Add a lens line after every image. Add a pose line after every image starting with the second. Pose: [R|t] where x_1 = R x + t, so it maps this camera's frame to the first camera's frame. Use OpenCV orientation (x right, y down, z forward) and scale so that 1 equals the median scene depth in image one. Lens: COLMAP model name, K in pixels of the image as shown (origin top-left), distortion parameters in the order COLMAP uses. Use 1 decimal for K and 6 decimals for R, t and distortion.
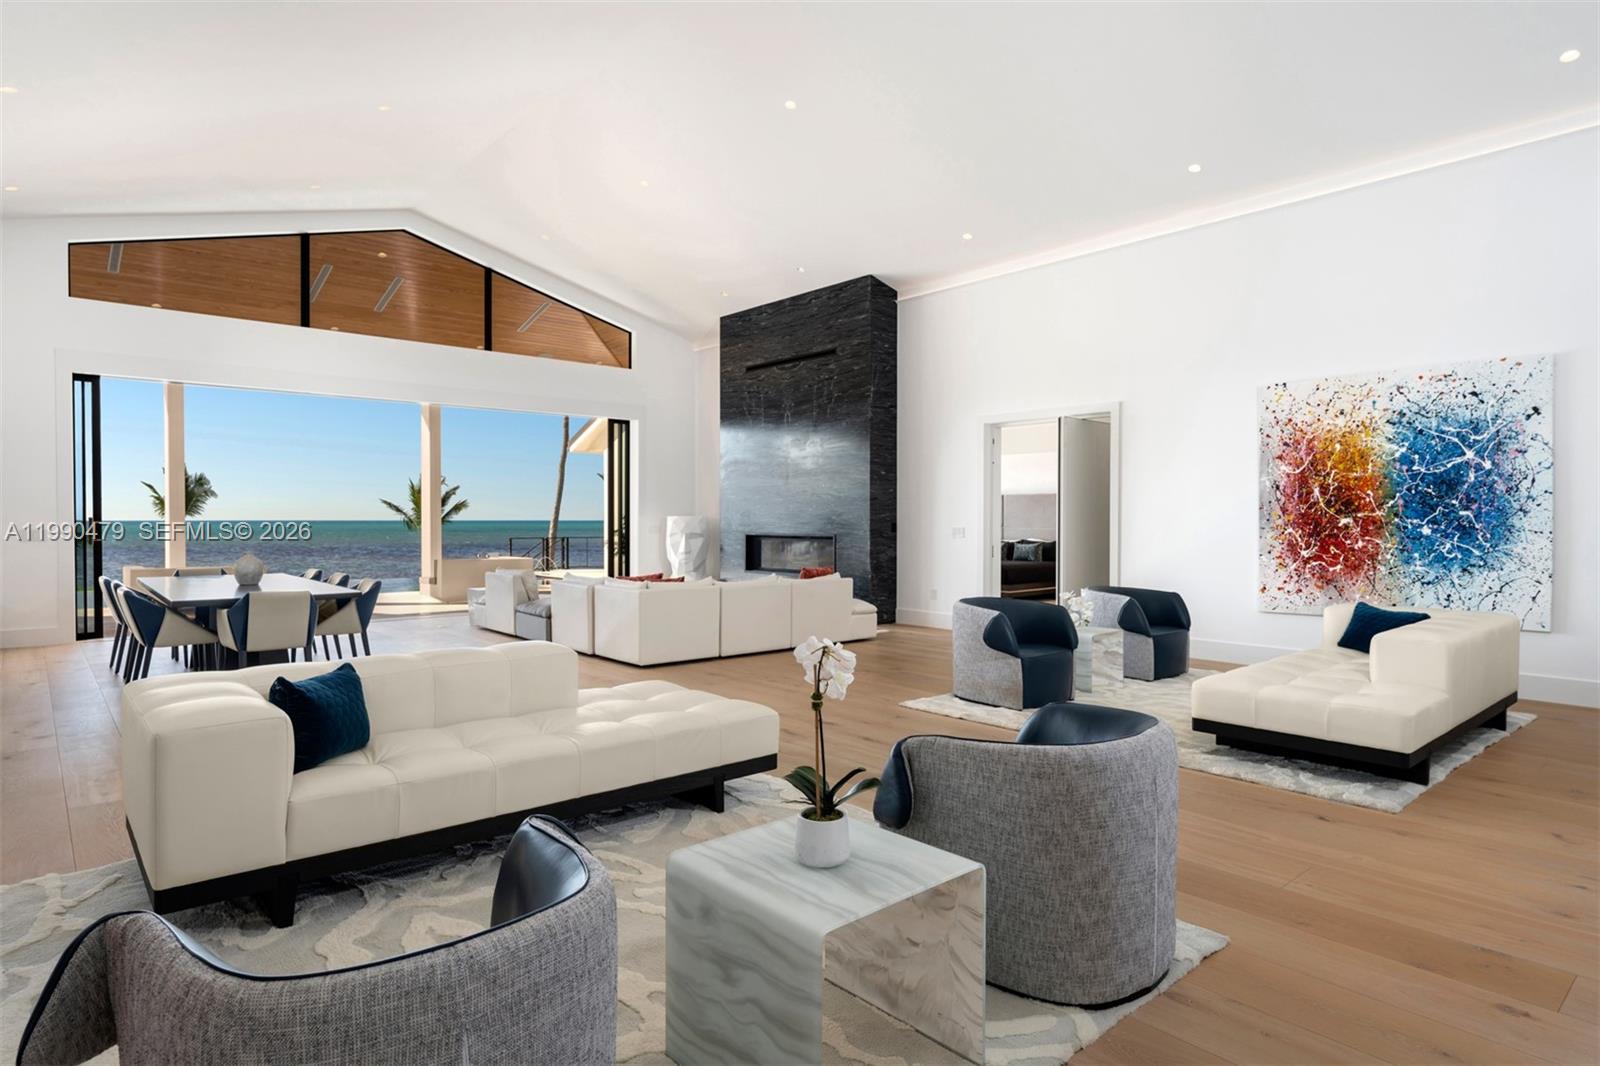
lens RADIAL K [[878.2, 0, 800.0], [0, 878.2, 533.0], [0, 0, 1]] dist [-0.003594, -0.000381]
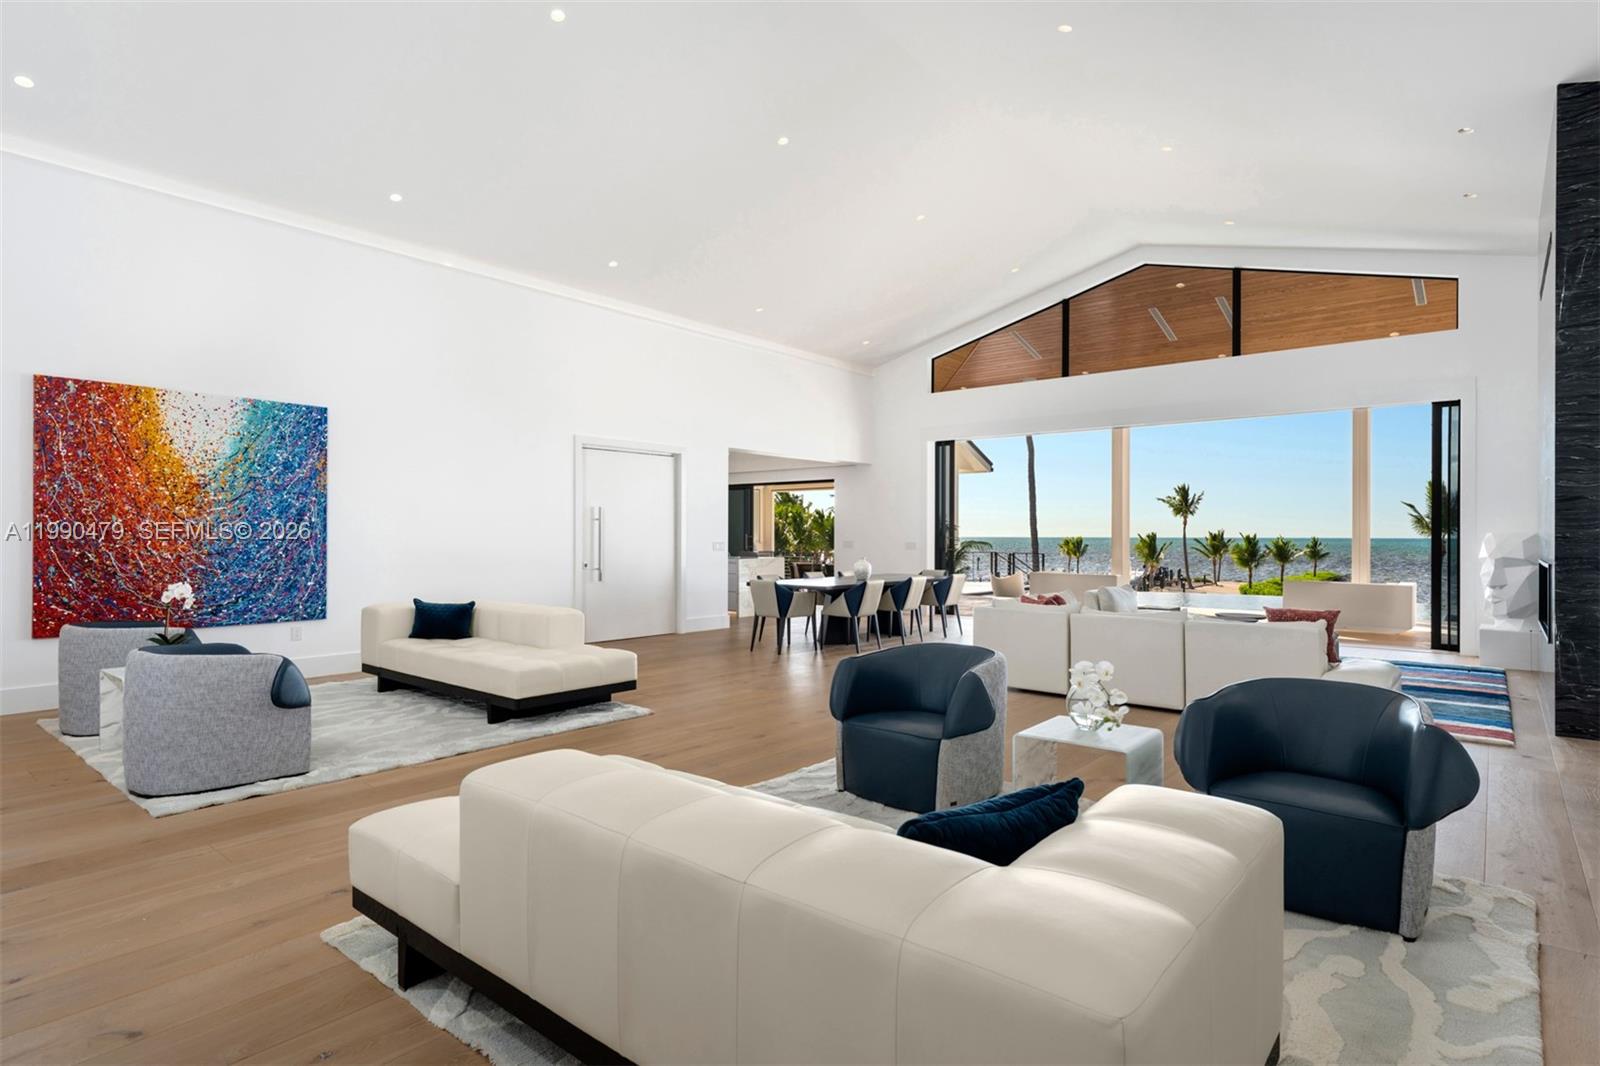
lens RADIAL K [[839.8, 0, 800.0], [0, 839.8, 533.0], [0, 0, 1]] dist [0.003862, 0.000013]
pose [[0.158703, -0.003450, -0.987320, 0.506343], [-0.016793, 0.999840, -0.006193, -0.006864], [0.987184, 0.017563, 0.158620, 0.449805]]
